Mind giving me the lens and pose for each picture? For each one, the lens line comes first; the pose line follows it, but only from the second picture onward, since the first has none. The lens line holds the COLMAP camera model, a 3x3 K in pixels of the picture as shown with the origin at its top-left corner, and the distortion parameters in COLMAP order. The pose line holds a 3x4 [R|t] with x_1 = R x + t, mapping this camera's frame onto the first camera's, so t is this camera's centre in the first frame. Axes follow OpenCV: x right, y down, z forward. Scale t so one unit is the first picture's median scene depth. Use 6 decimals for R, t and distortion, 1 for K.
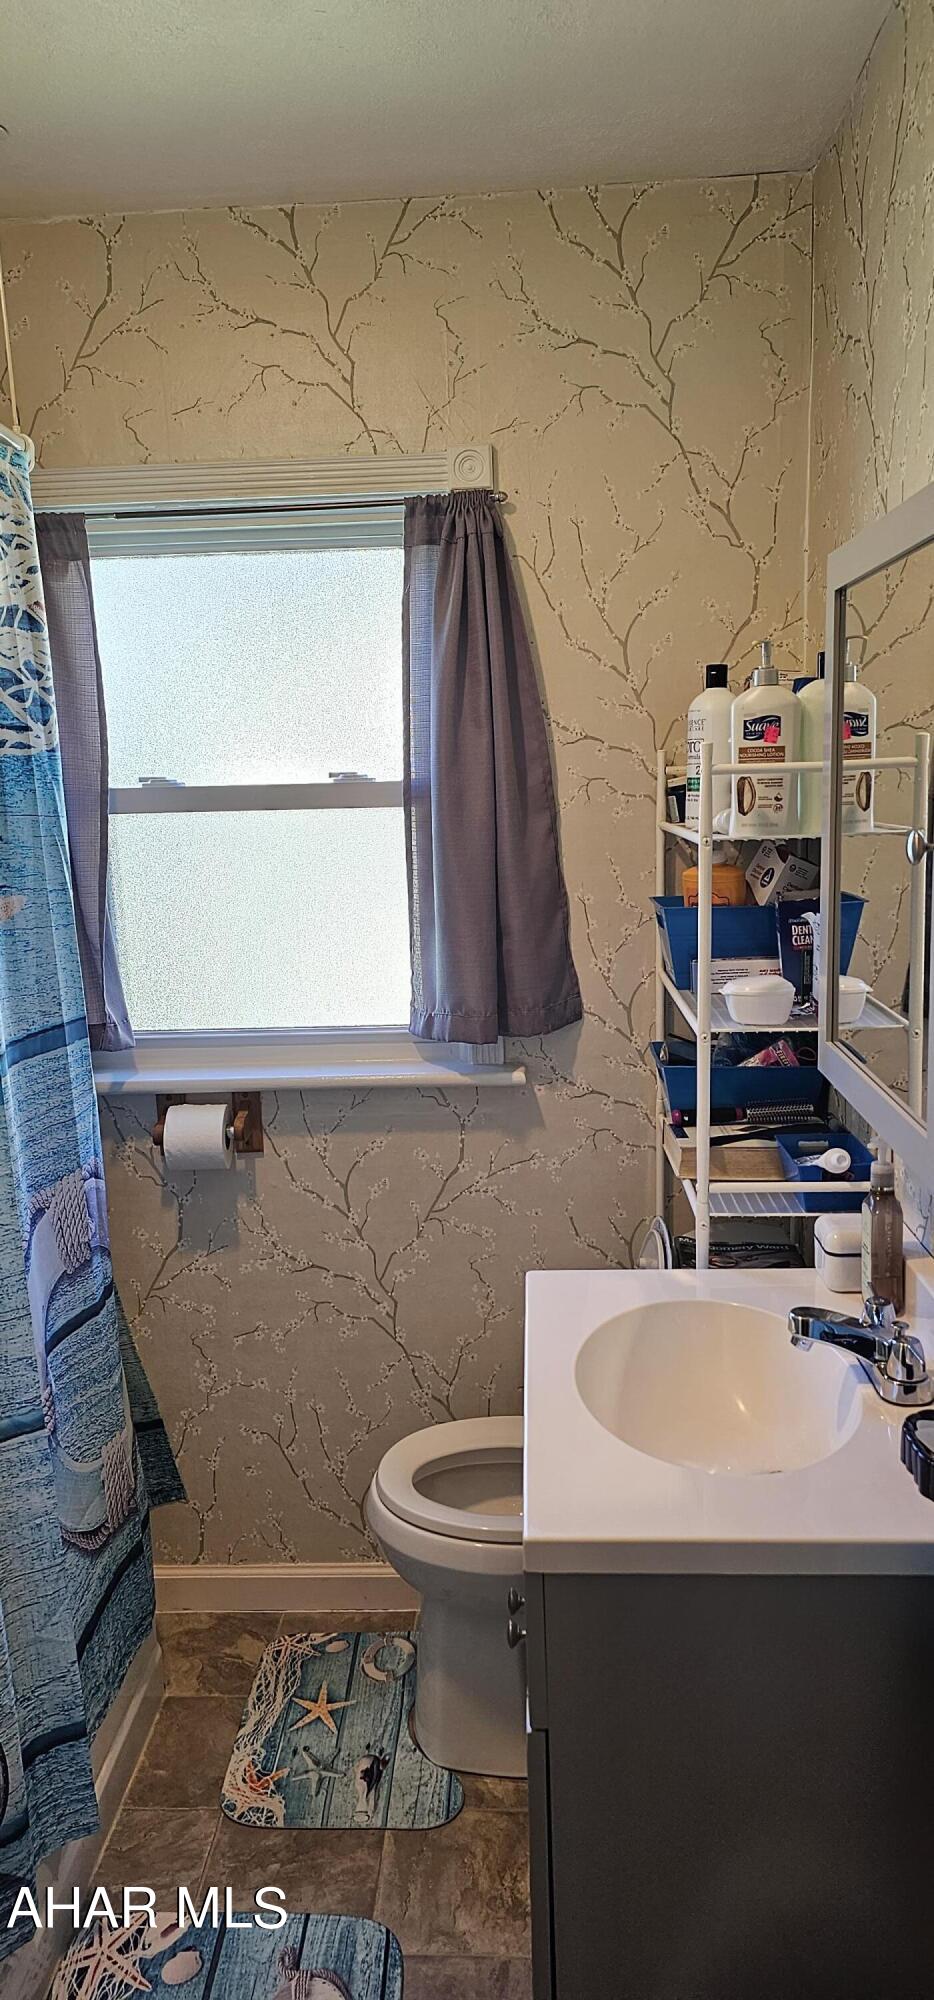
lens RADIAL K [[1328.8, 0, 466.5], [0, 1328.8, 1017.5], [0, 0, 1]] dist [0.077077, -0.088328]
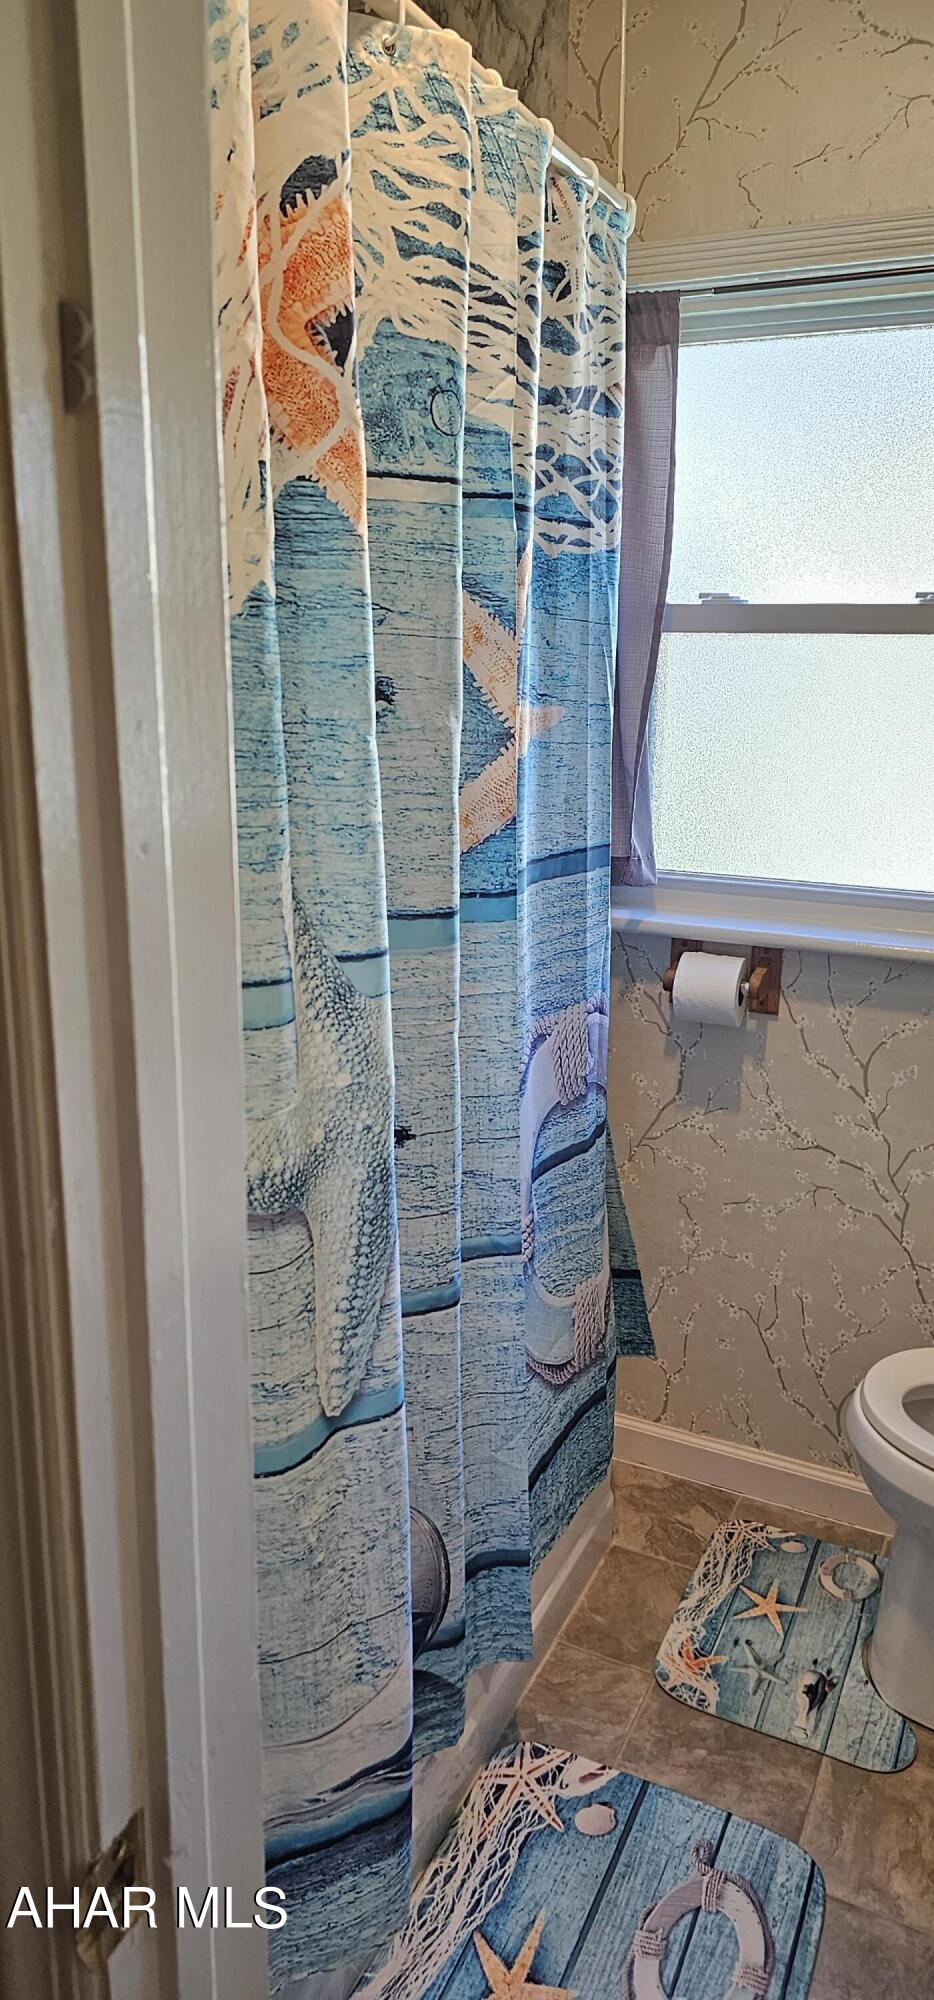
lens RADIAL K [[1290.4, 0, 471.3], [0, 1290.4, 988.5], [0, 0, 1]] dist [0.089734, -0.082364]
pose [[0.918499, 0.135946, -0.371320, -0.018797], [-0.109519, 0.989768, 0.091462, 0.026068], [0.379955, -0.043341, 0.923989, 0.100755]]
